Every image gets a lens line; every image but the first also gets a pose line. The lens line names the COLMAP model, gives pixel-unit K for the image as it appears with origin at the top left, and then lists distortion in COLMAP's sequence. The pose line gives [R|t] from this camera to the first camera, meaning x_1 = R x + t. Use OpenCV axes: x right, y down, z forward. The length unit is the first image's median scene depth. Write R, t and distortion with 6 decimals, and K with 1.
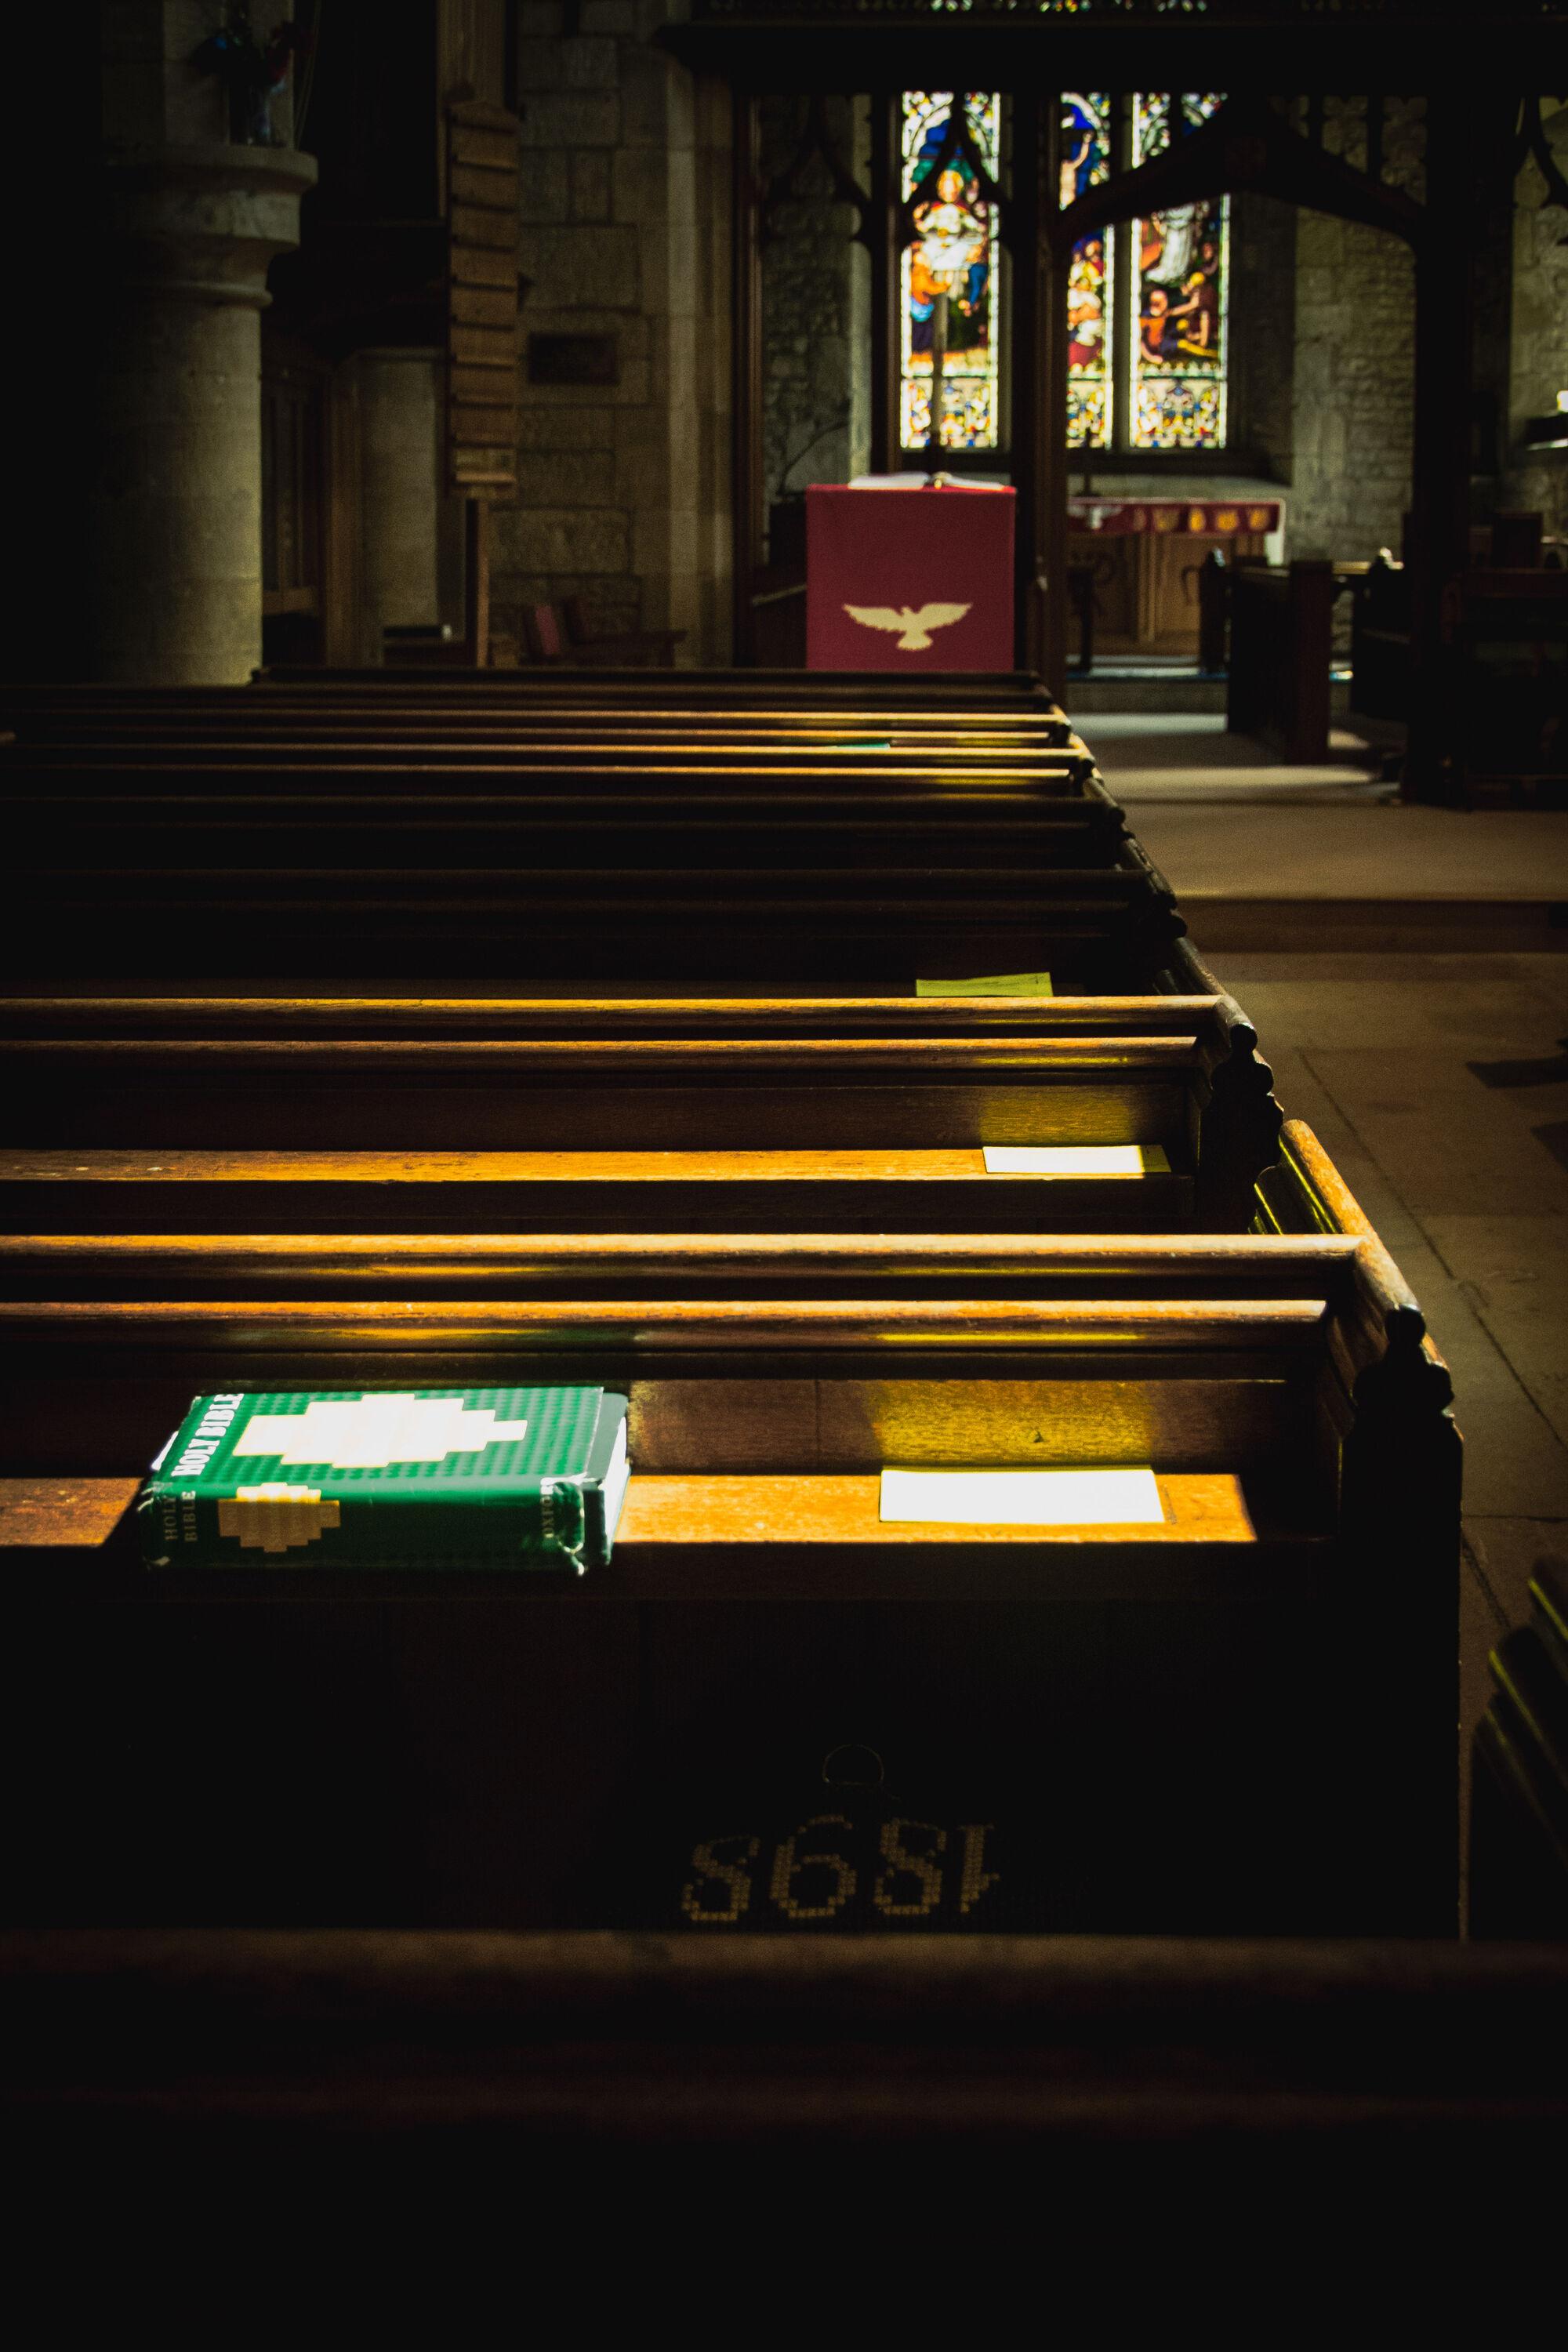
lens RADIAL K [[4879.3, 0, 784.0], [0, 4879.3, 1176.0], [0, 0, 1]] dist [-0.071715, -0.178098]
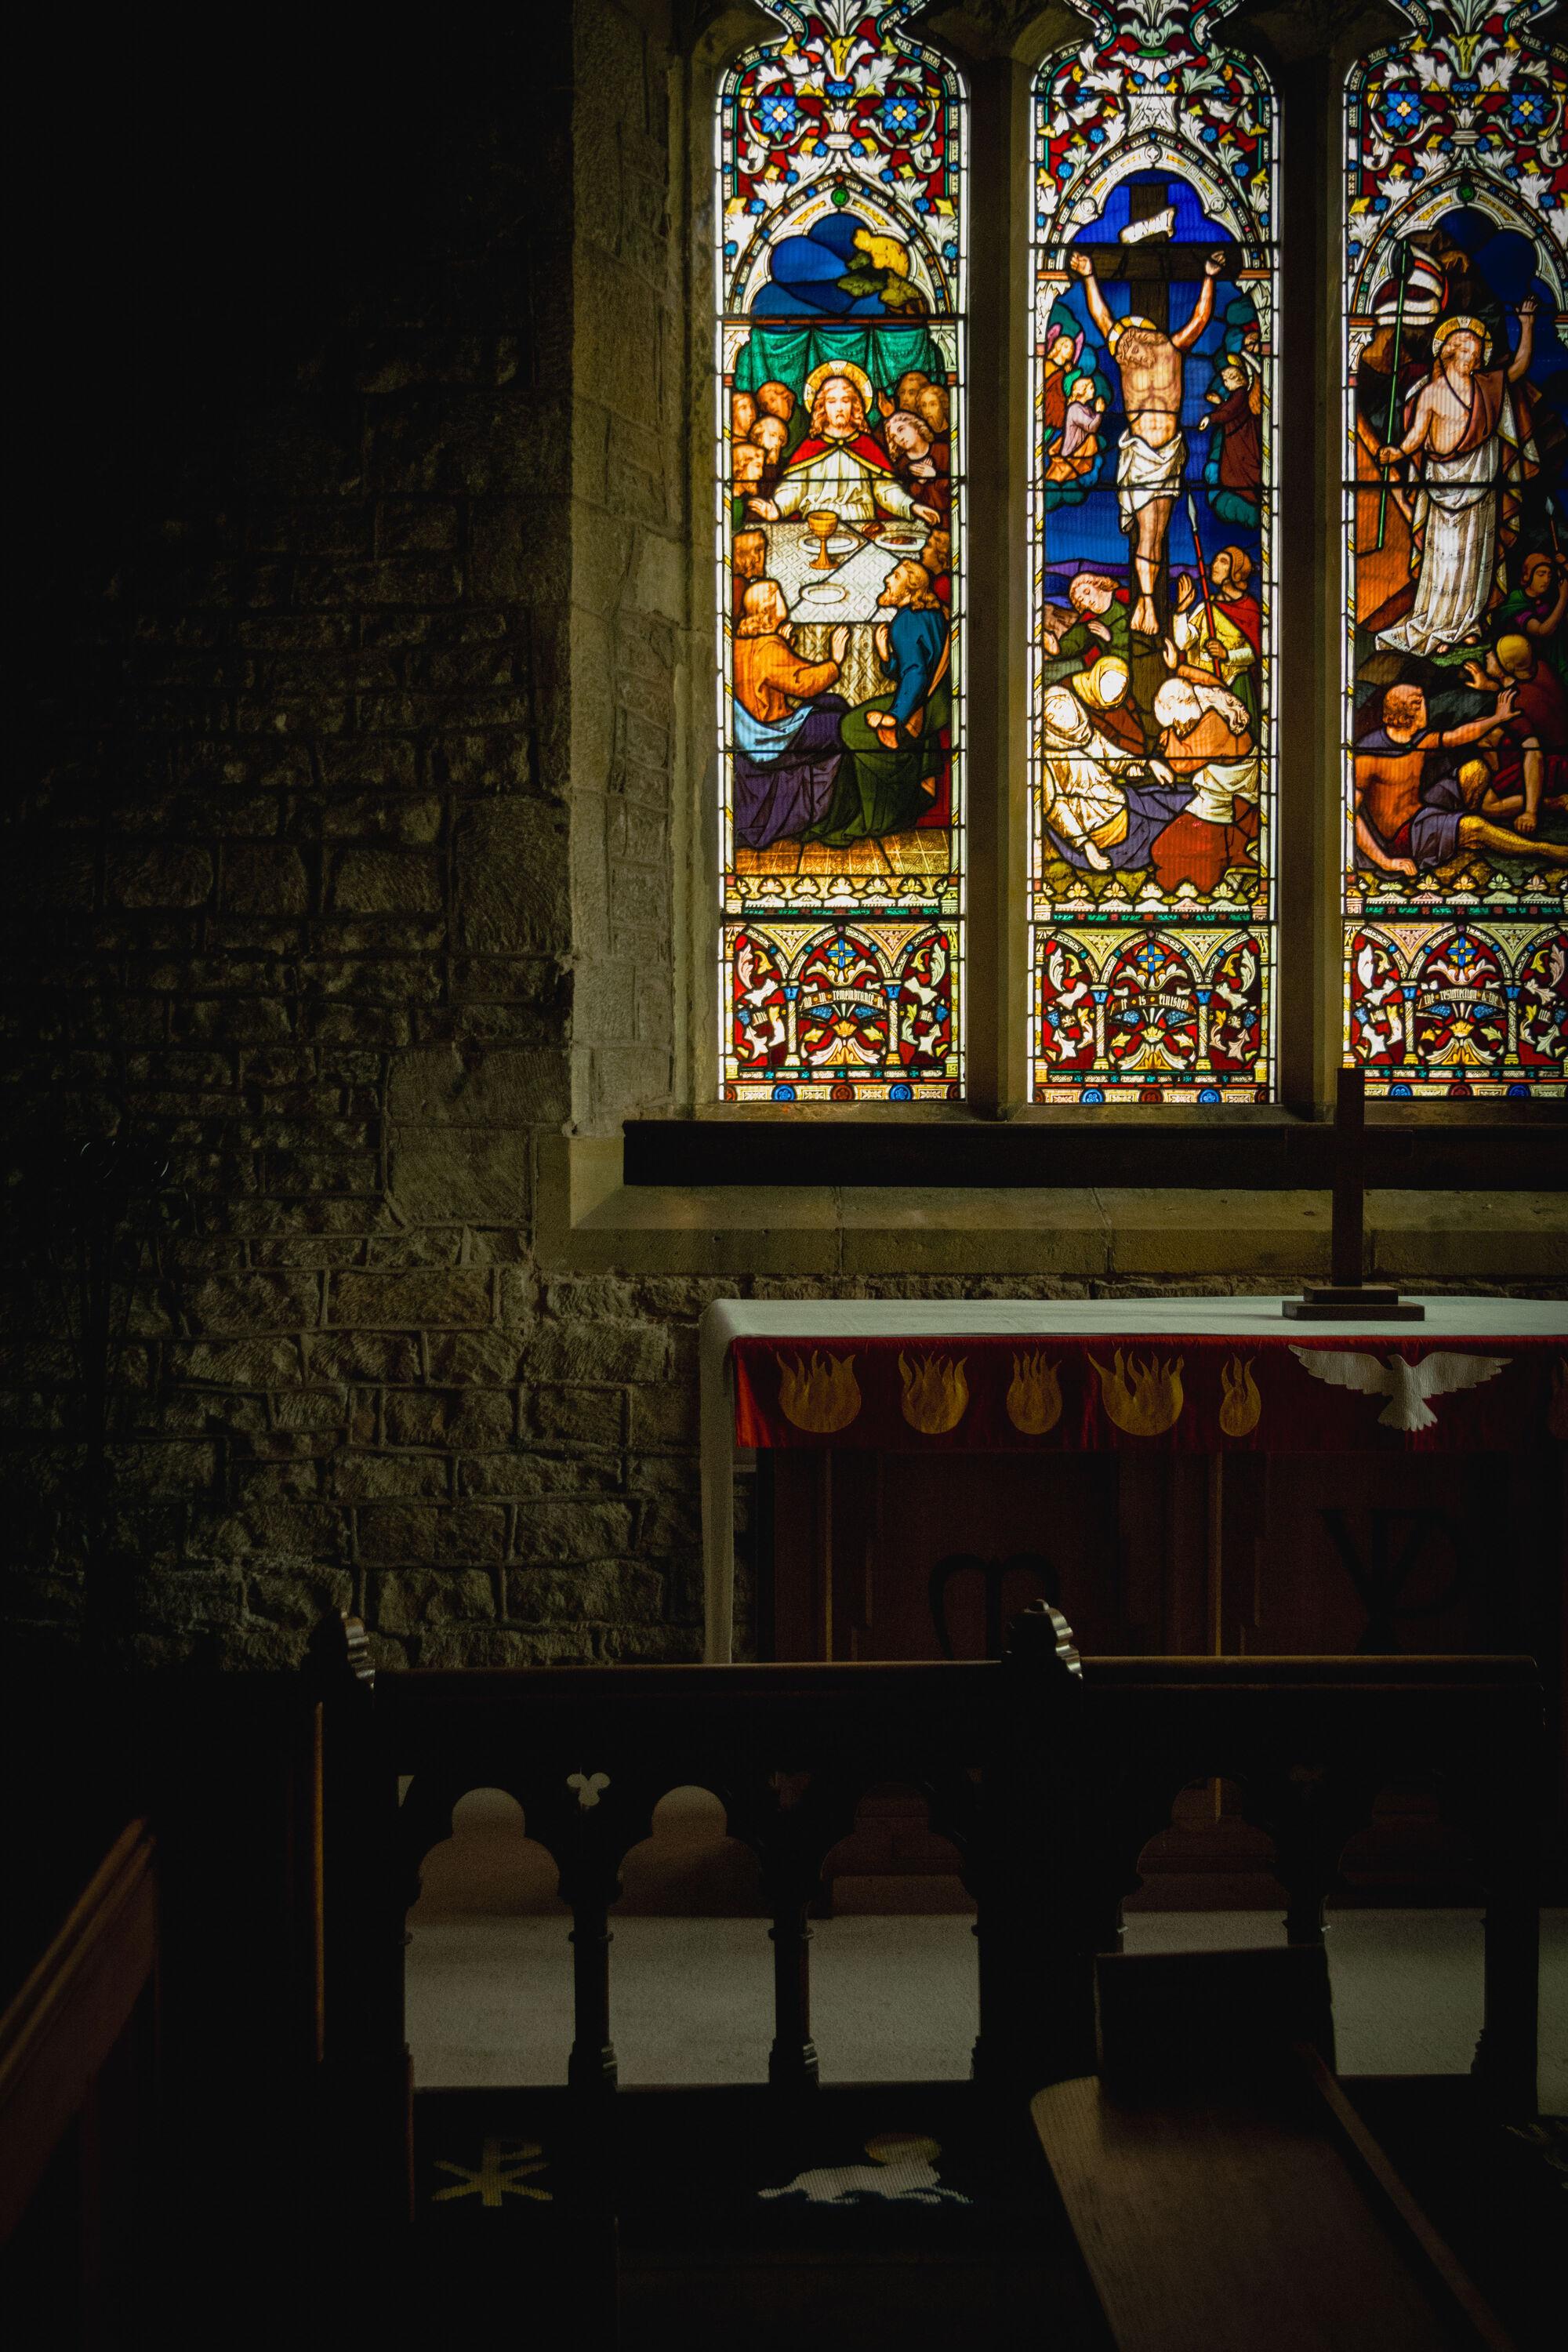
lens RADIAL K [[4879.3, 0, 784.0], [0, 4879.3, 1176.0], [0, 0, 1]] dist [-0.071715, -0.178098]
pose [[0.998702, -0.006176, 0.050568, 0.010982], [0.011761, 0.993762, -0.110904, -0.104295], [-0.049567, 0.111354, 0.992544, 0.640458]]
